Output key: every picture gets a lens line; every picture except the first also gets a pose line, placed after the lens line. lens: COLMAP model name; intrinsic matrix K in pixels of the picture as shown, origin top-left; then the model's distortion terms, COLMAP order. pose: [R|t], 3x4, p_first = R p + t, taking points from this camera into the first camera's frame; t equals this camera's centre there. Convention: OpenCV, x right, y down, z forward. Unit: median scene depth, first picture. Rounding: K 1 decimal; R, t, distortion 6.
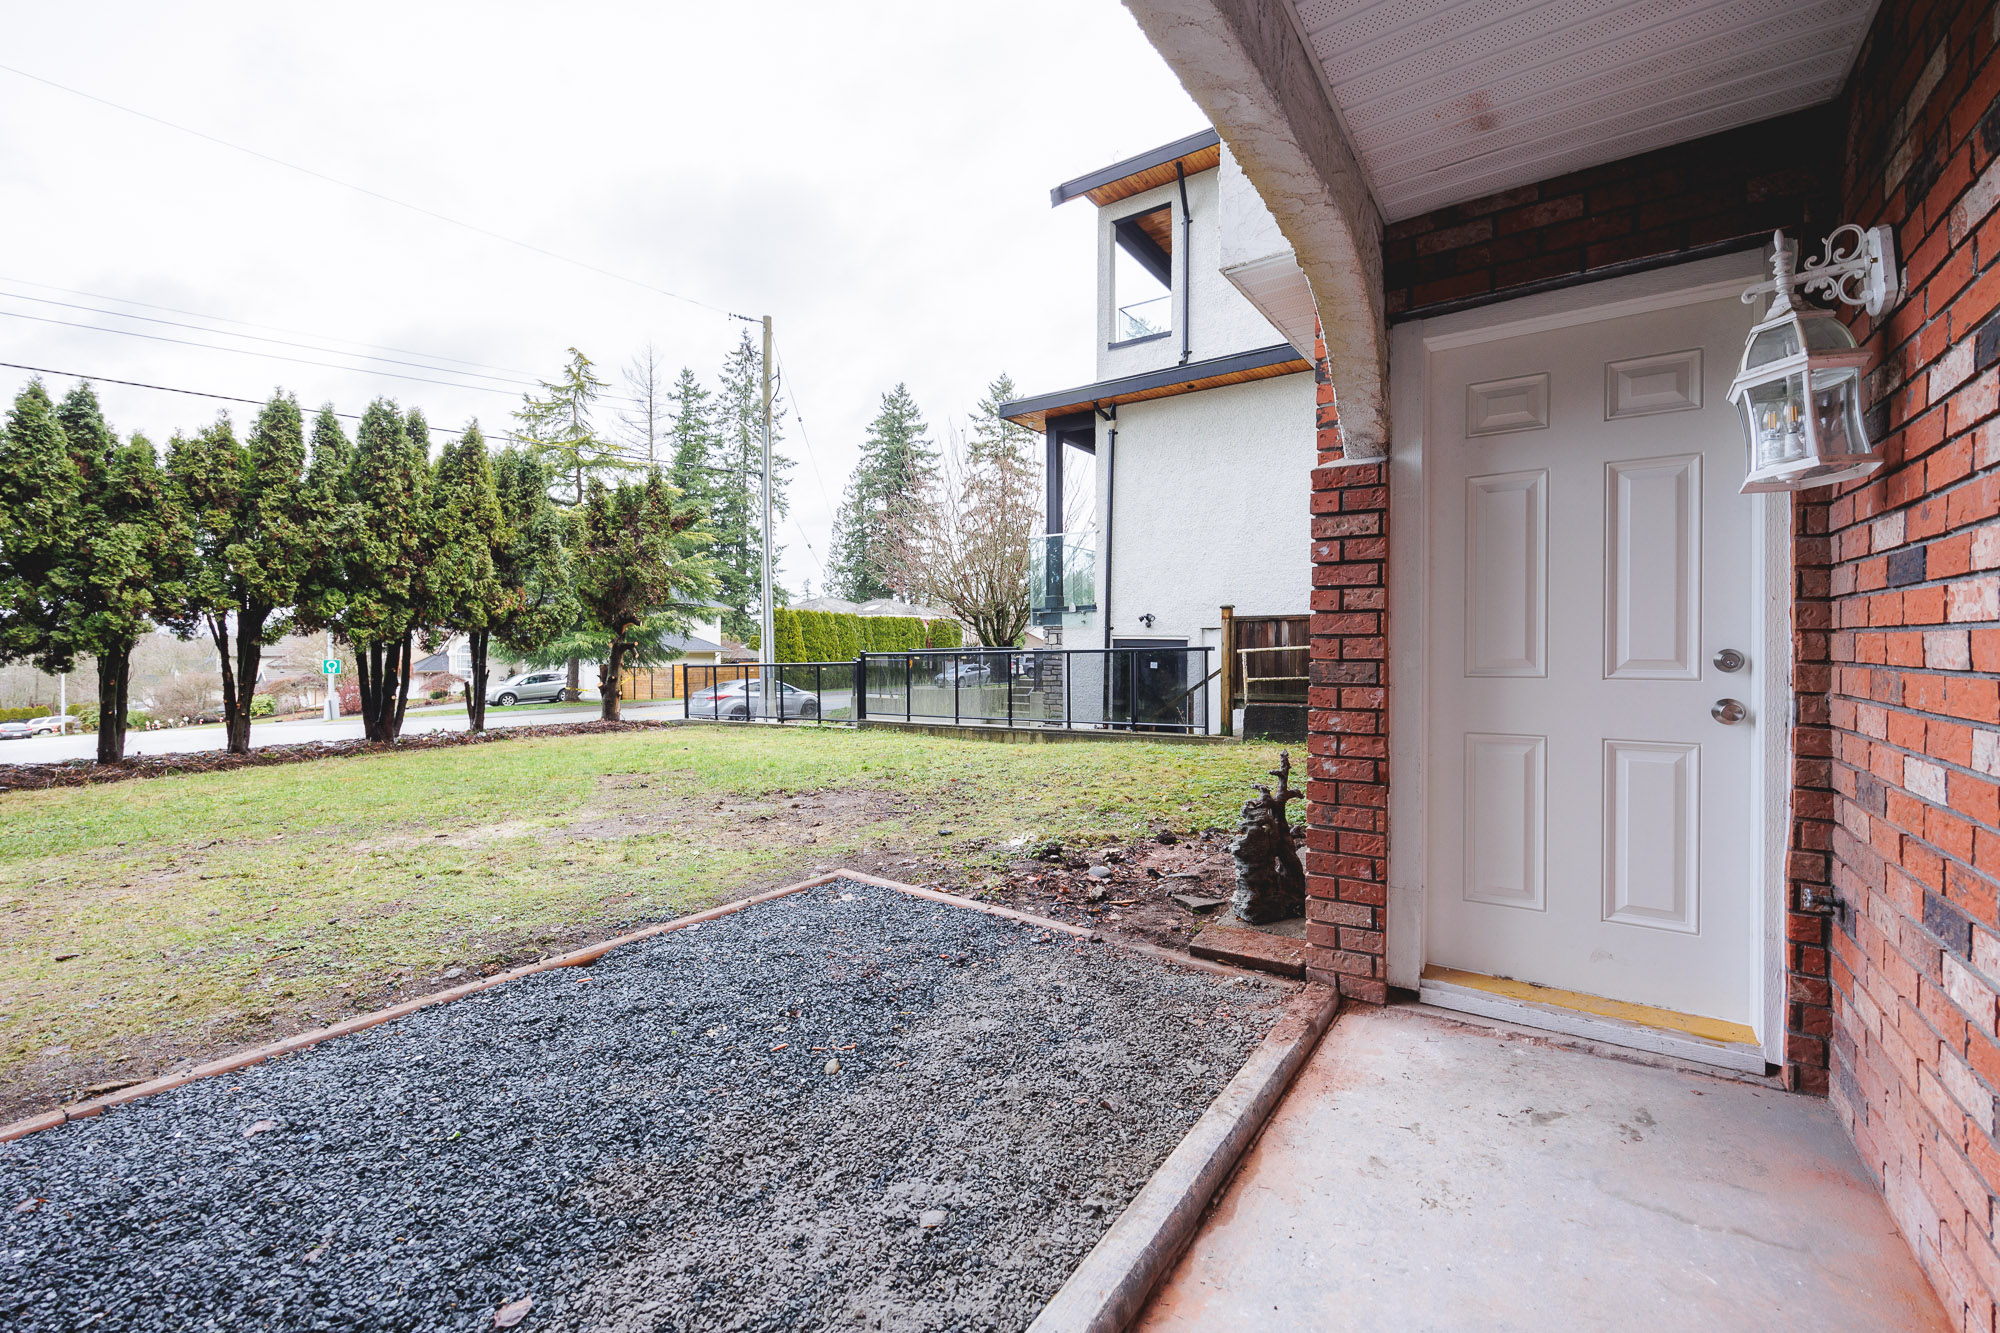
lens RADIAL K [[809.7, 0, 1017.2], [0, 809.7, 654.8], [0, 0, 1]] dist [-0.005475, -0.000709]
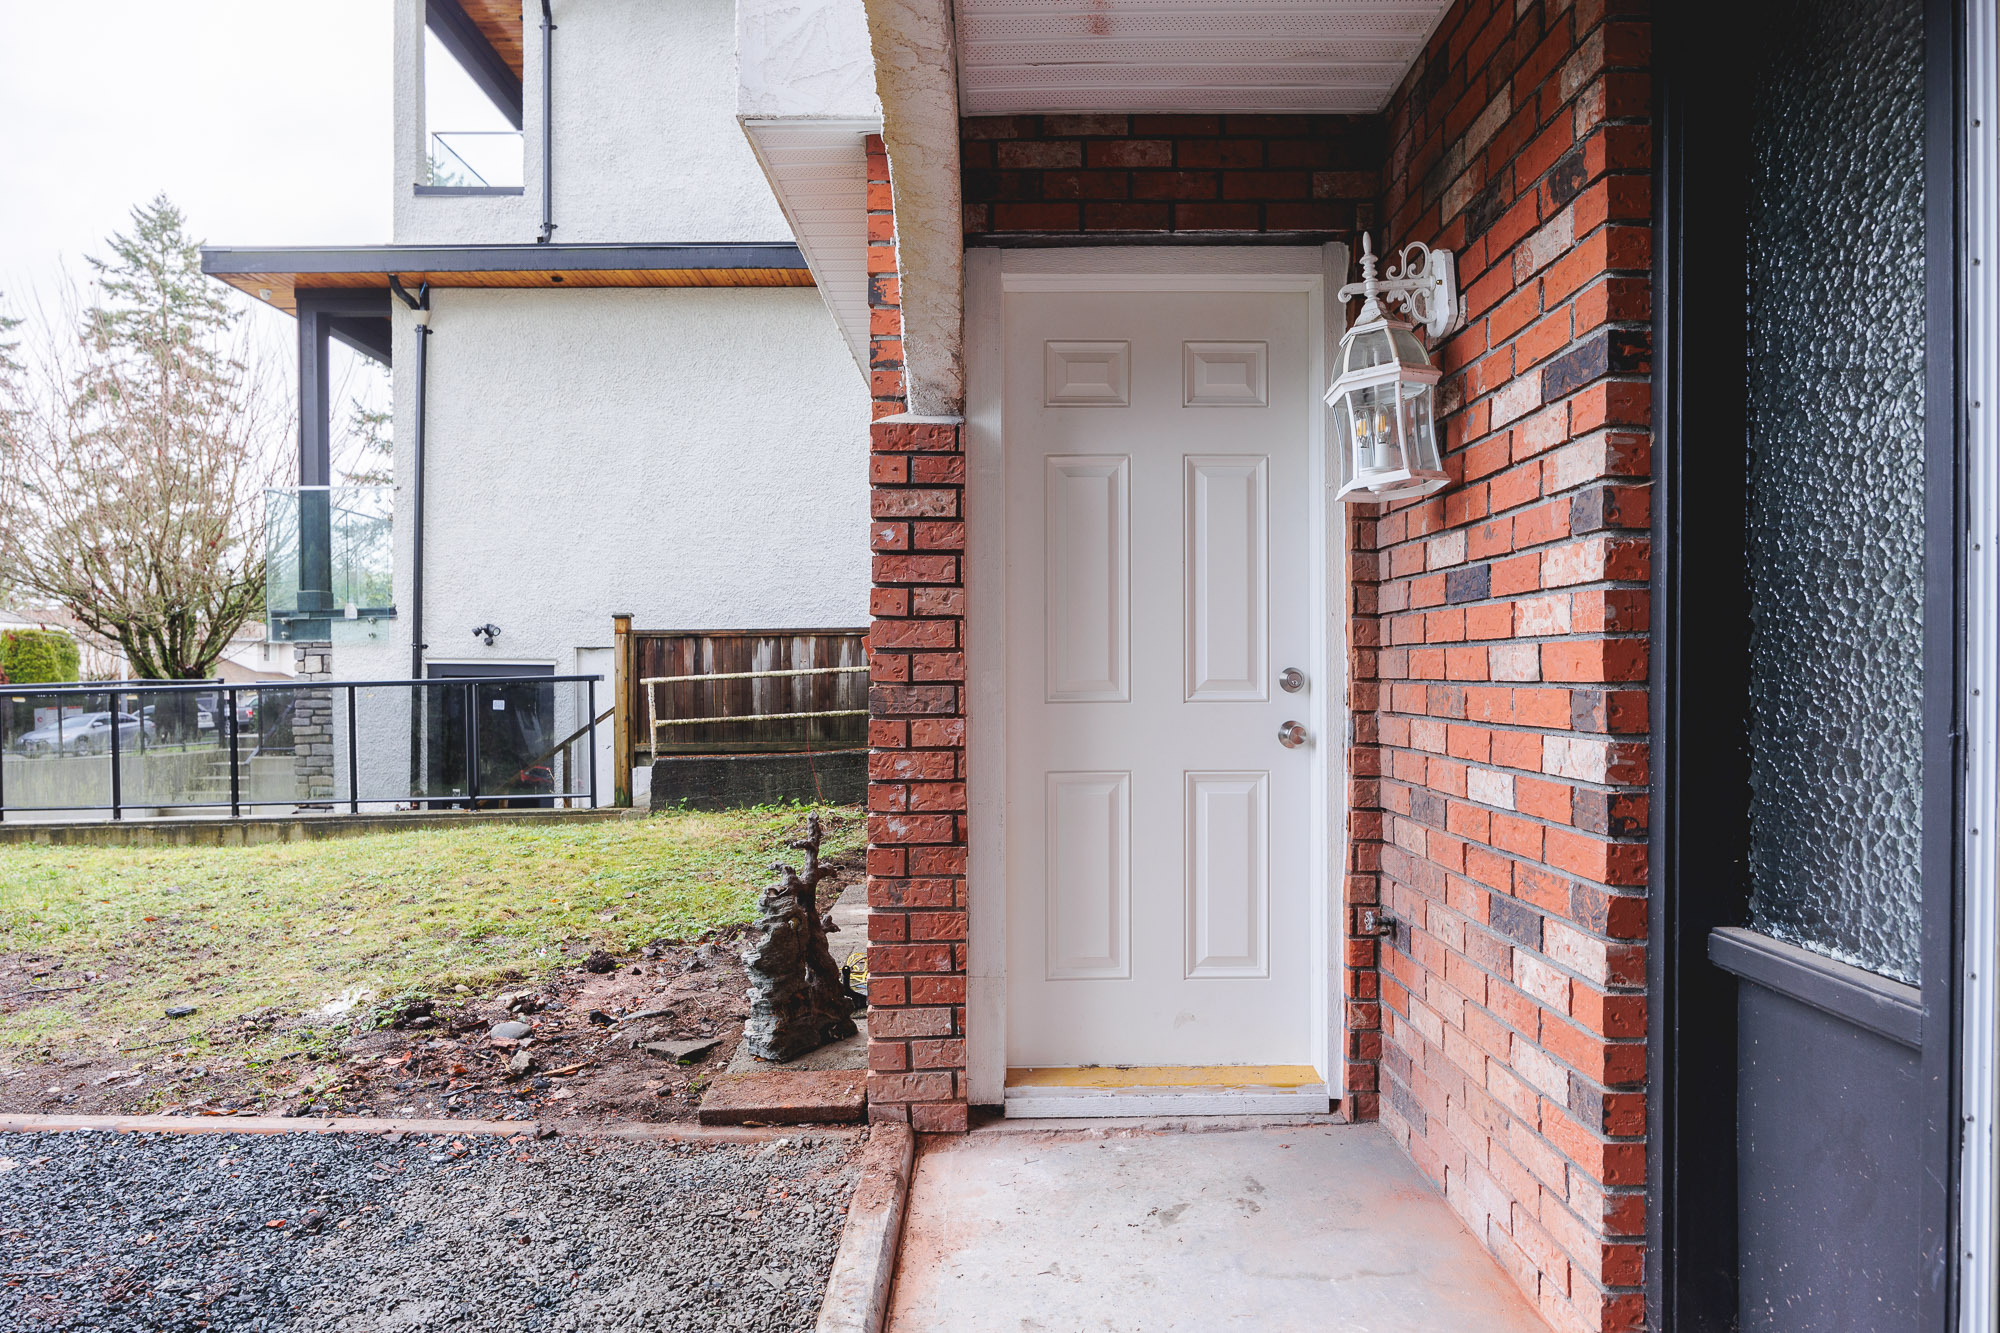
lens RADIAL K [[1174.9, 0, 1007.8], [0, 1174.9, 690.3], [0, 0, 1]] dist [-0.017081, 0.003619]
pose [[0.819058, -0.009194, 0.573637, -0.149980], [0.009239, 0.999953, 0.002836, 0.010878], [-0.573637, 0.002977, 0.819104, 0.063648]]
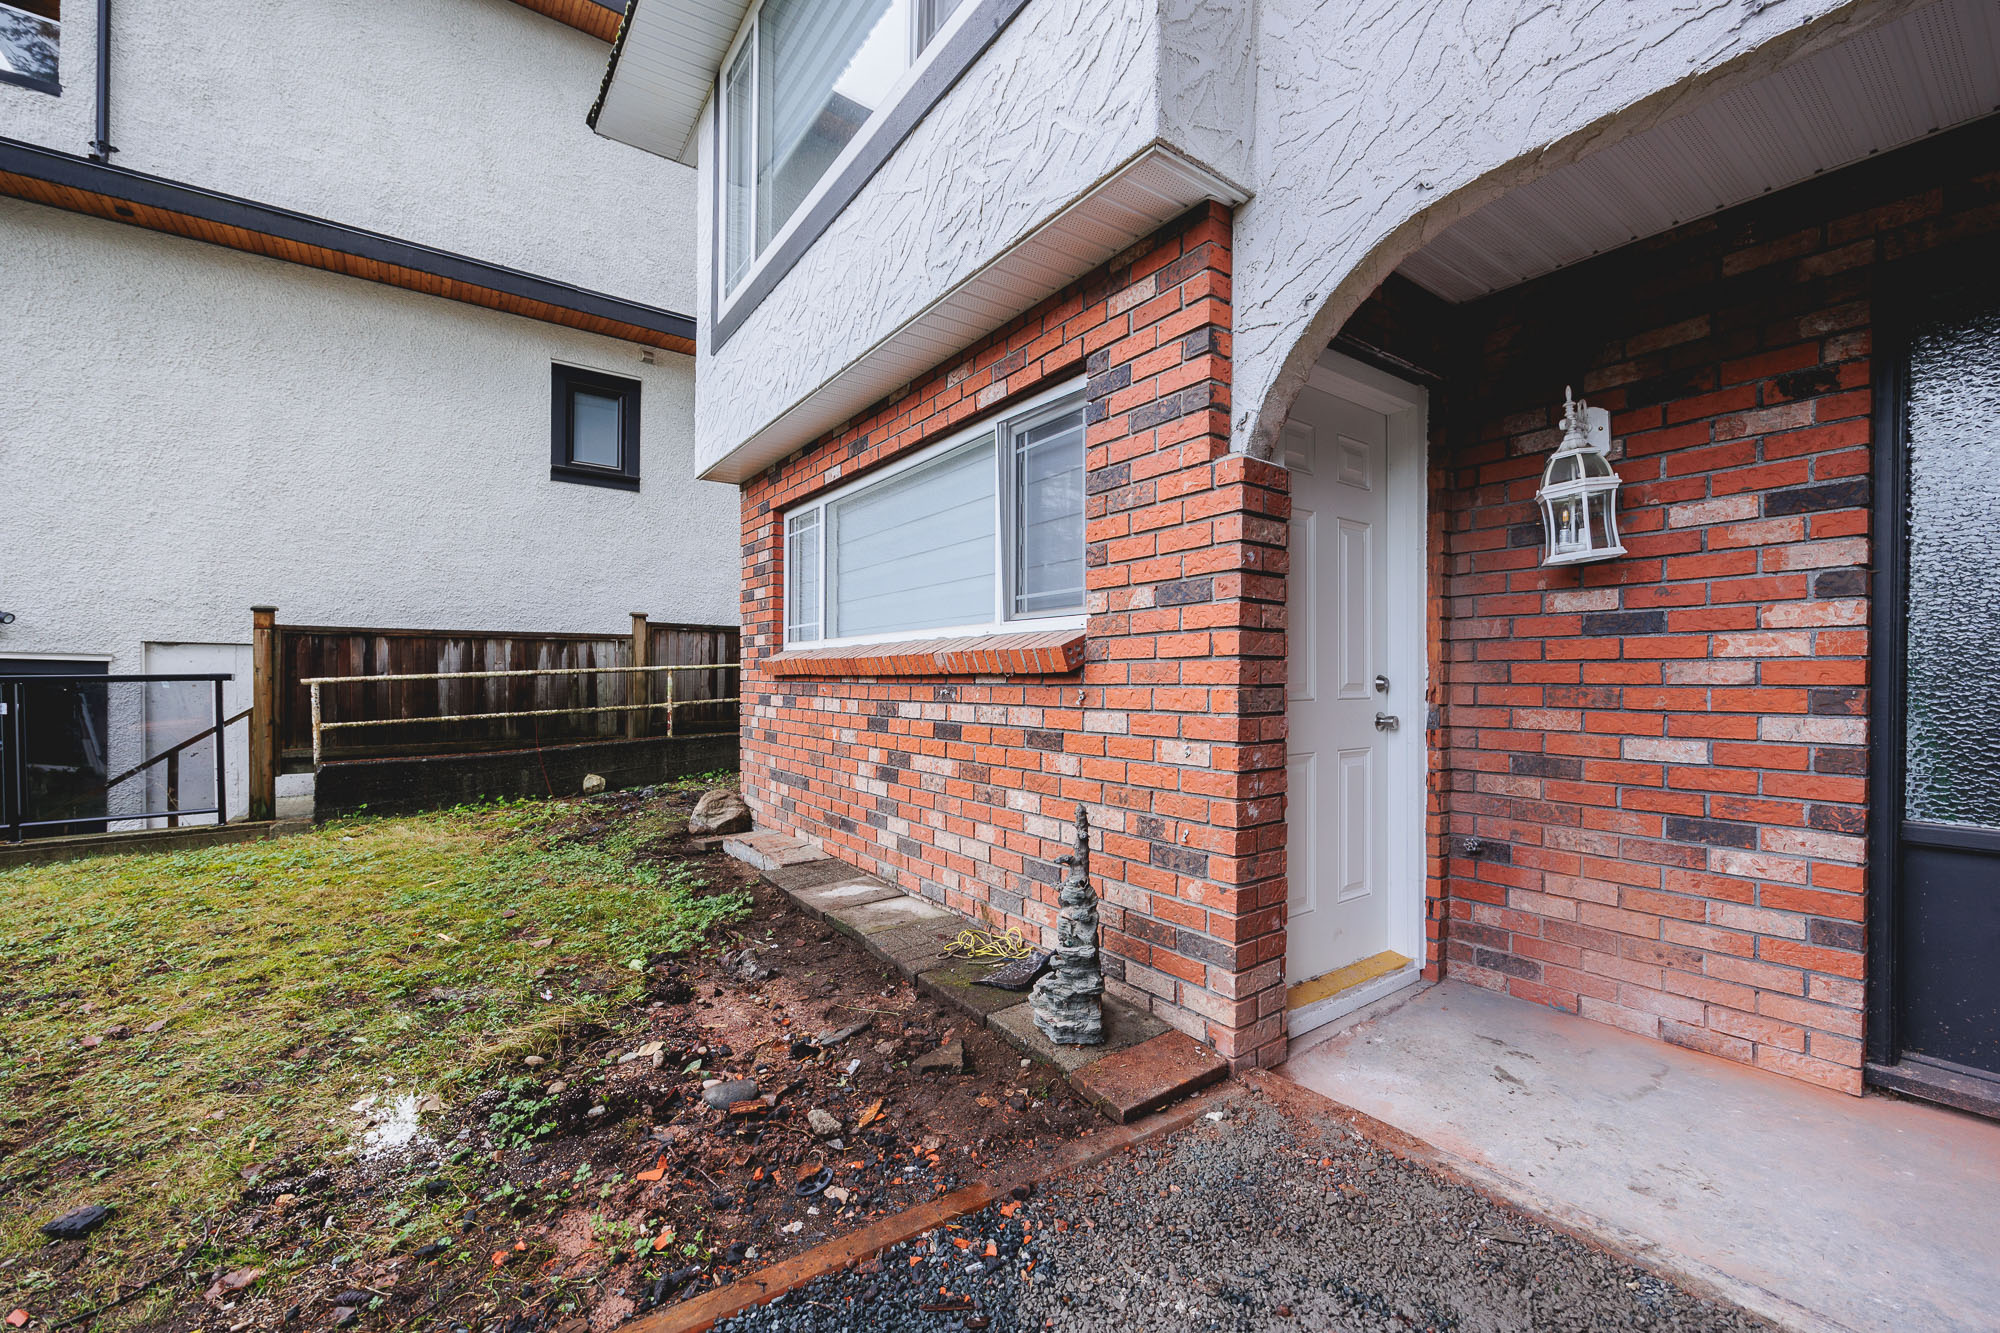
lens RADIAL K [[809.7, 0, 1044.6], [0, 809.7, 689.2], [0, 0, 1]] dist [-0.005475, -0.000709]
pose [[0.316546, -0.006145, 0.948557, -0.504763], [0.005006, 0.999976, 0.004807, 0.004843], [-0.948564, 0.003227, 0.316569, 0.965292]]
